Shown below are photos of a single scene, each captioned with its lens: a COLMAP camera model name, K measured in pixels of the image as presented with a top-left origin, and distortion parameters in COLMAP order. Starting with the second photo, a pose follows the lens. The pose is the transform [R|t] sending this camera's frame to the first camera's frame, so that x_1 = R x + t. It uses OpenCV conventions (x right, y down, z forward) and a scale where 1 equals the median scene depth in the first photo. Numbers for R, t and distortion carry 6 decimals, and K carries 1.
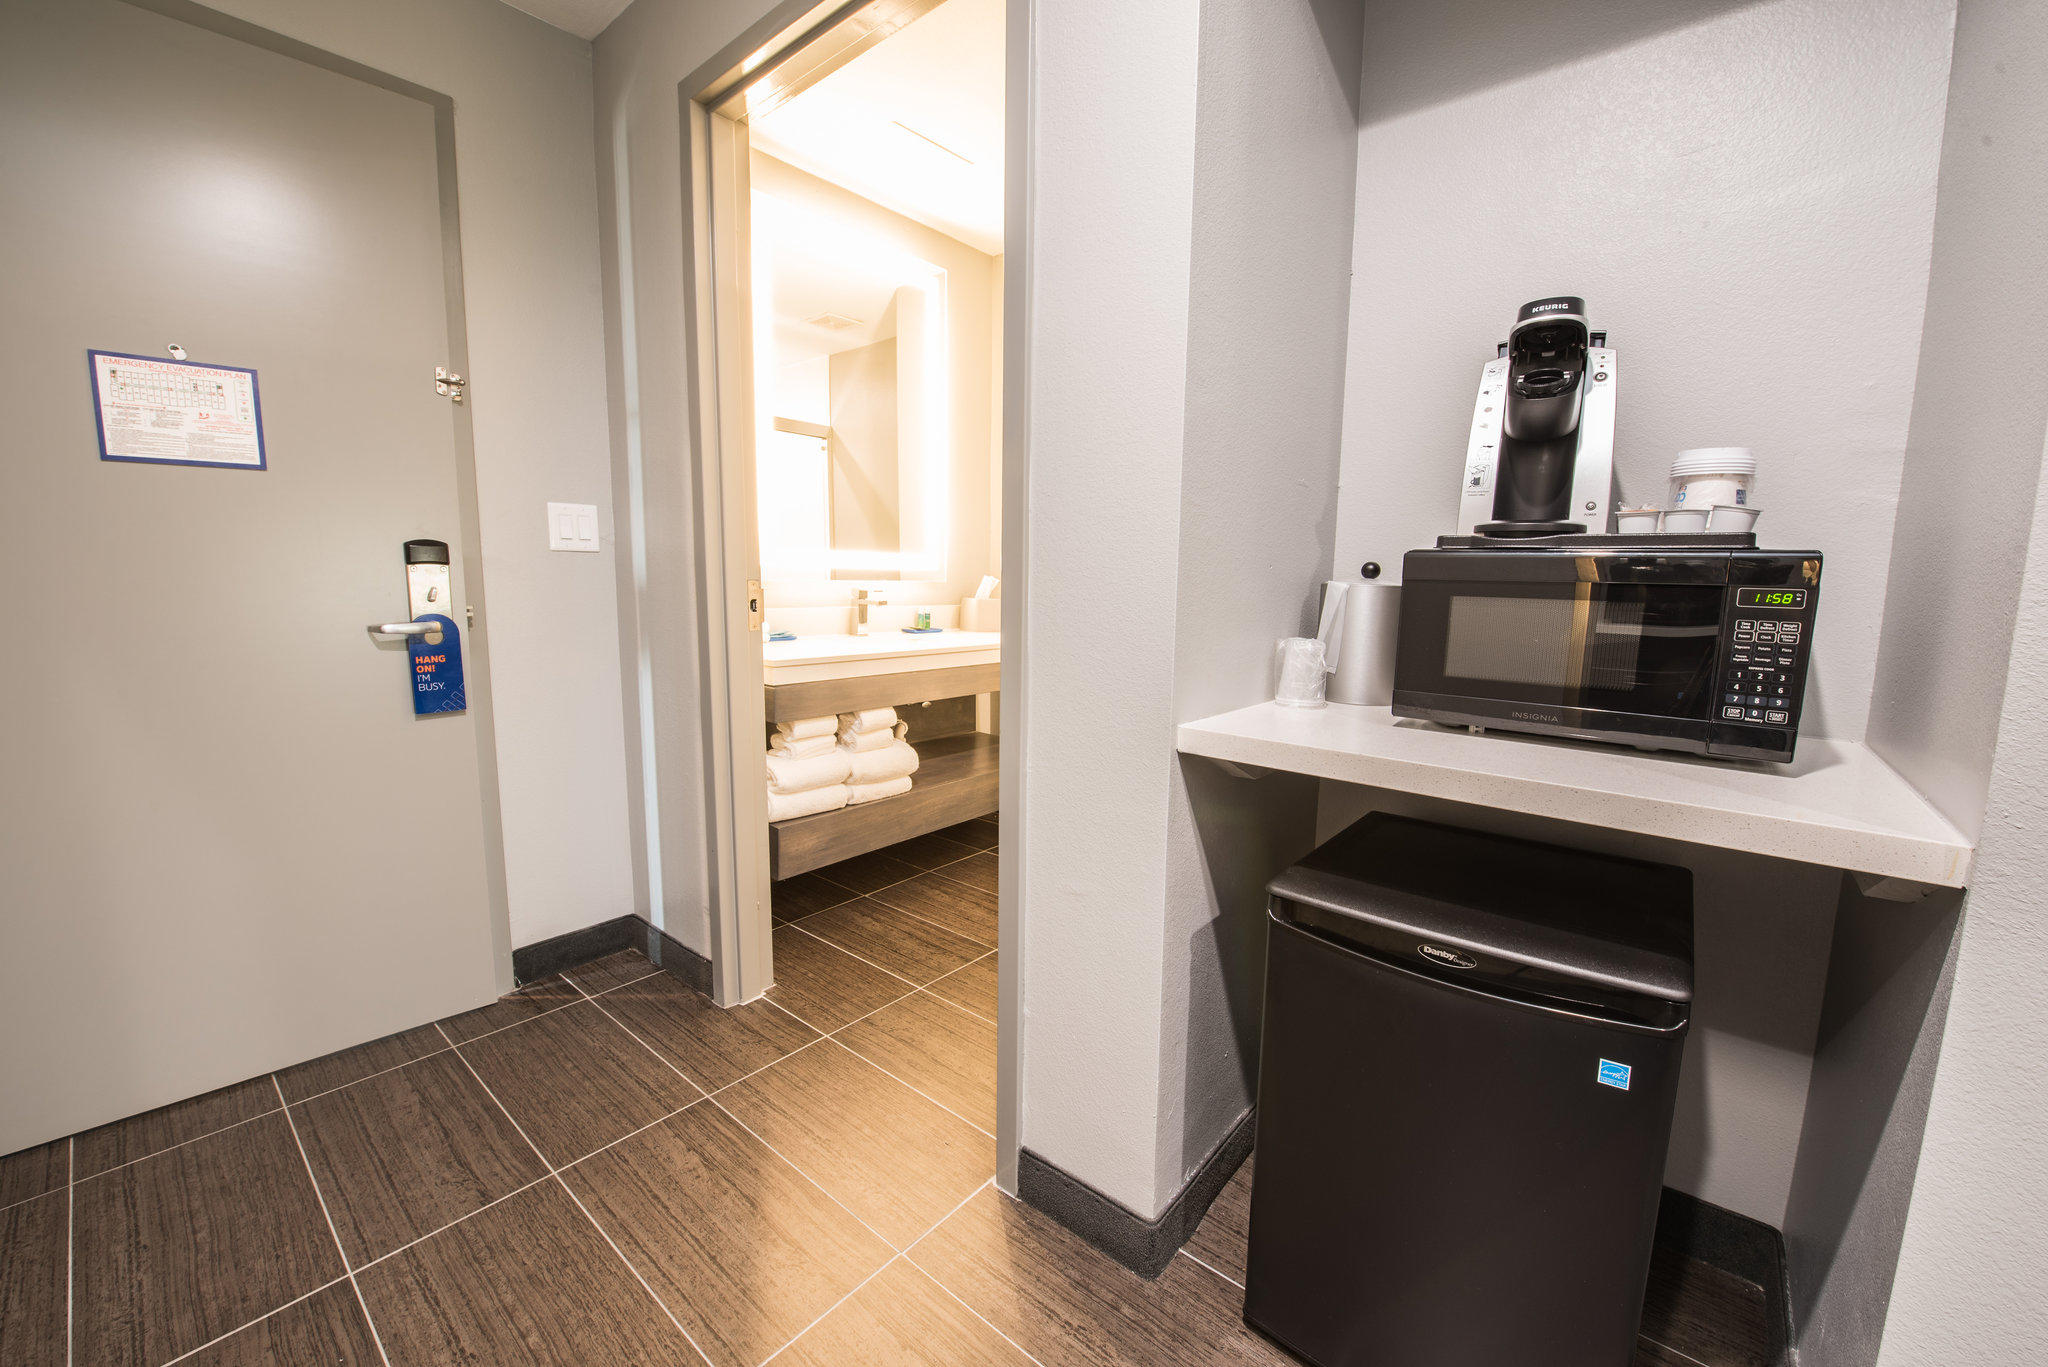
lens RADIAL K [[806.8, 0, 1024.9], [0, 806.8, 682.5], [0, 0, 1]] dist [-0.012289, -0.000178]
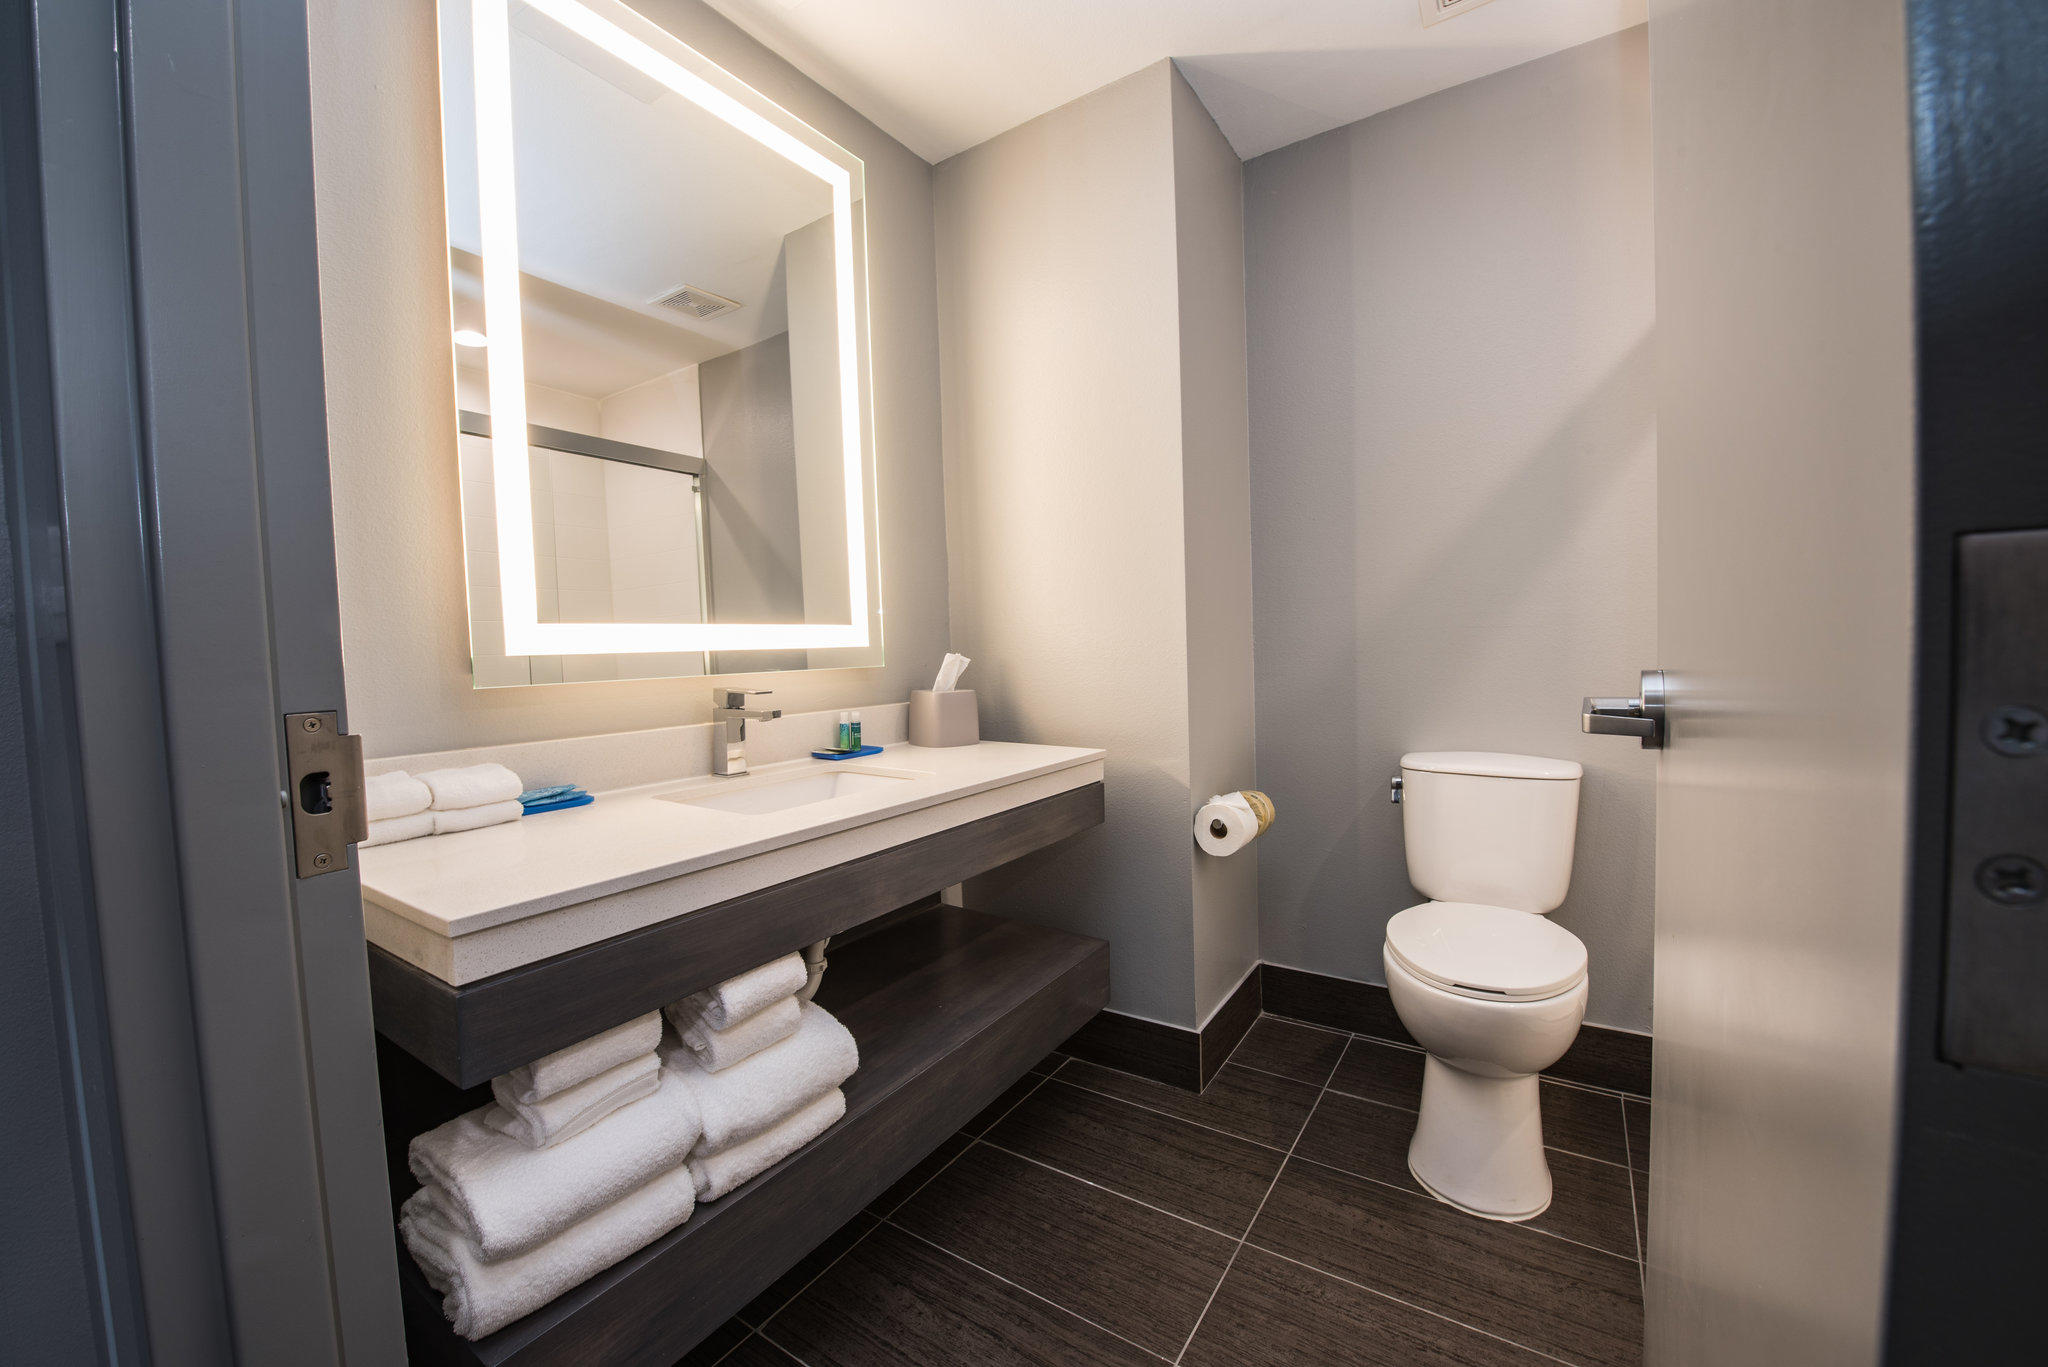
lens RADIAL K [[806.8, 0, 1016.7], [0, 806.8, 683.2], [0, 0, 1]] dist [-0.012289, -0.000178]
pose [[0.994286, -0.054393, 0.091857, -0.056849], [0.061984, 0.994710, -0.081916, -0.058496], [-0.086916, 0.087142, 0.992397, 0.406973]]
